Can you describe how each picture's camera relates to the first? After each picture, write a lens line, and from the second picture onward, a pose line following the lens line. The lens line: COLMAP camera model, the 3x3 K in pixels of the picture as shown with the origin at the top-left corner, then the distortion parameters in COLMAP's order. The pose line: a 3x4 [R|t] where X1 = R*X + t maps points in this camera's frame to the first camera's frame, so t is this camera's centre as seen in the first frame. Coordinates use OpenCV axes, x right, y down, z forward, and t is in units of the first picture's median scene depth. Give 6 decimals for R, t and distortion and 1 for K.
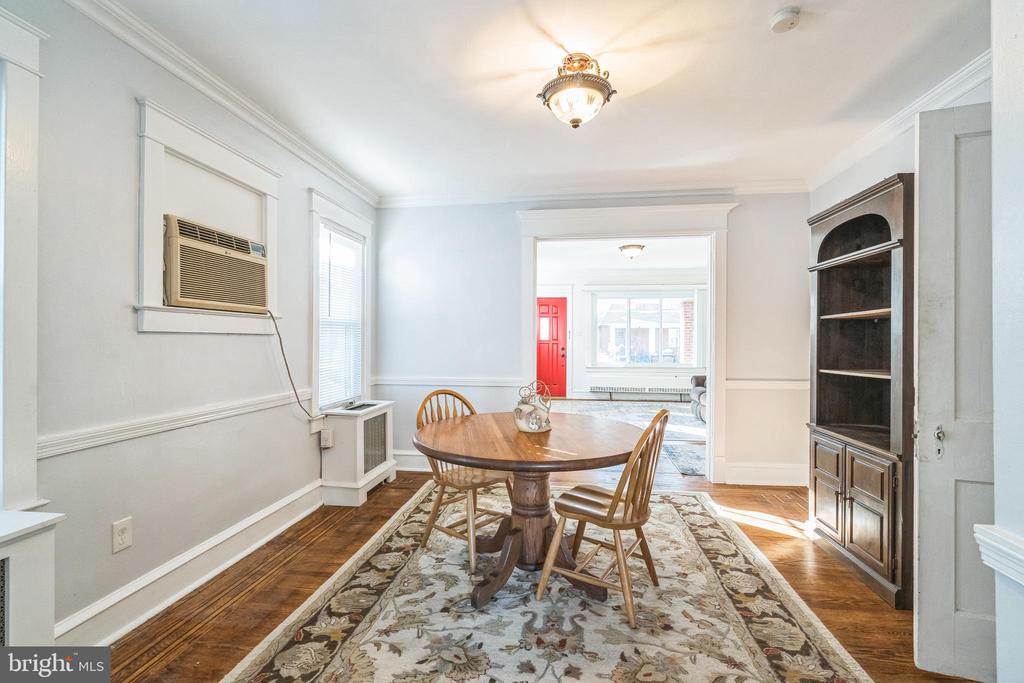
lens RADIAL K [[458.9, 0, 513.3], [0, 458.9, 334.5], [0, 0, 1]] dist [-0.001034, 0.000189]
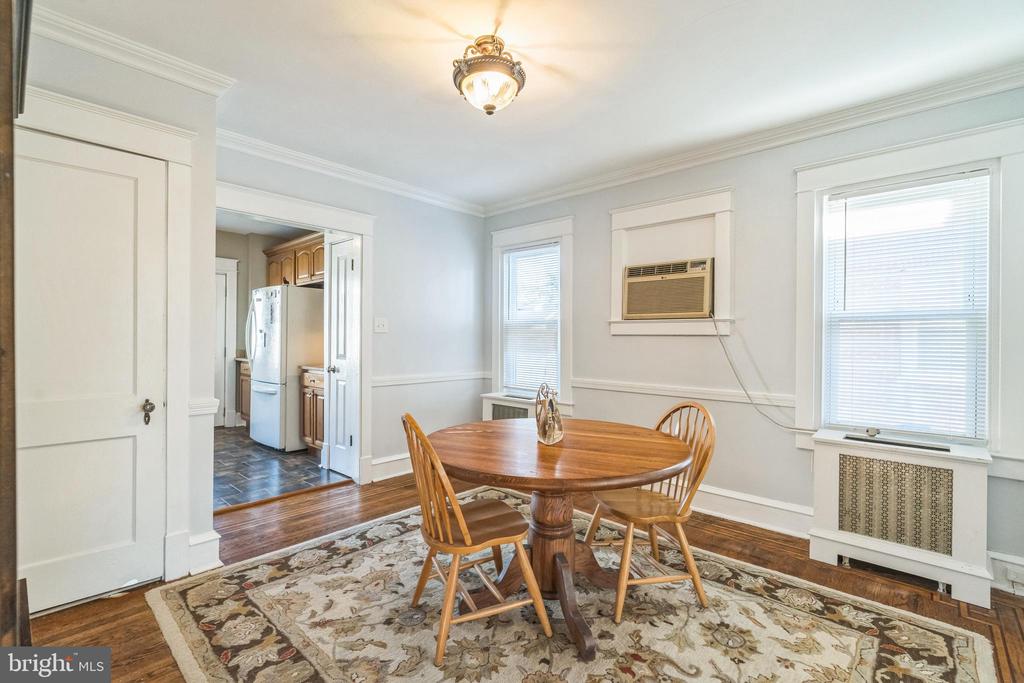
lens RADIAL K [[466.7, 0, 513.0], [0, 466.7, 338.4], [0, 0, 1]] dist [-0.001735, -0.000057]
pose [[-0.572792, -0.010396, -0.819635, 0.851091], [-0.002812, 0.999939, -0.010717, 0.026045], [0.819696, -0.003834, -0.572786, 1.507552]]
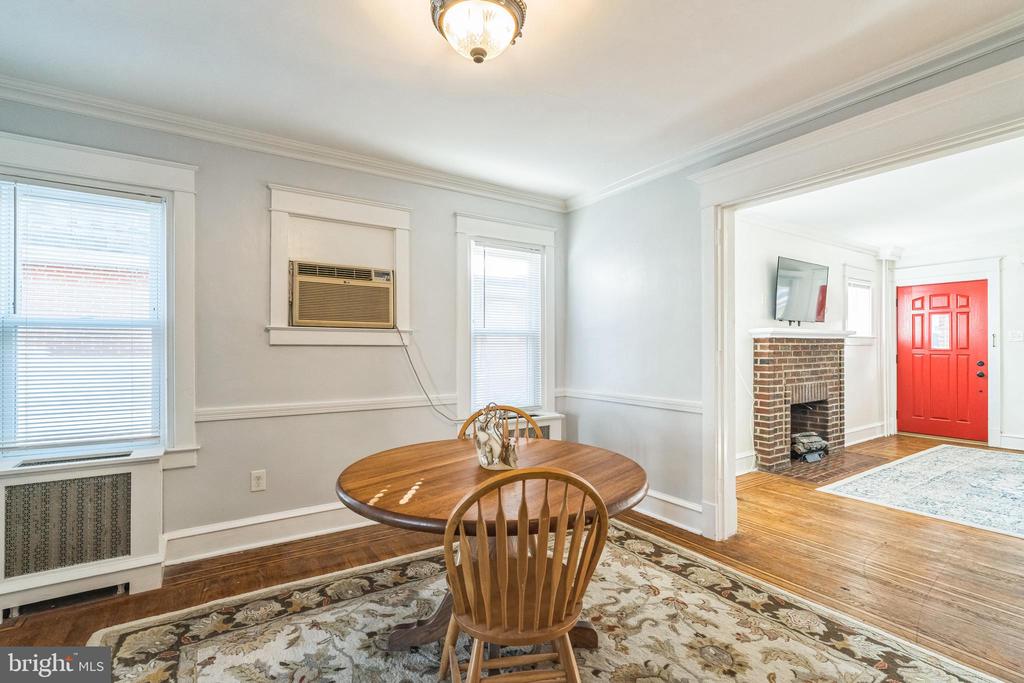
lens RADIAL K [[463.5, 0, 512.0], [0, 463.5, 341.5], [0, 0, 1]] dist [-0.003528, -0.000082]
pose [[0.656801, -0.012698, -0.753957, 0.685847], [0.009644, 0.999918, -0.008438, 0.003183], [0.754002, -0.001729, 0.656870, 0.522019]]
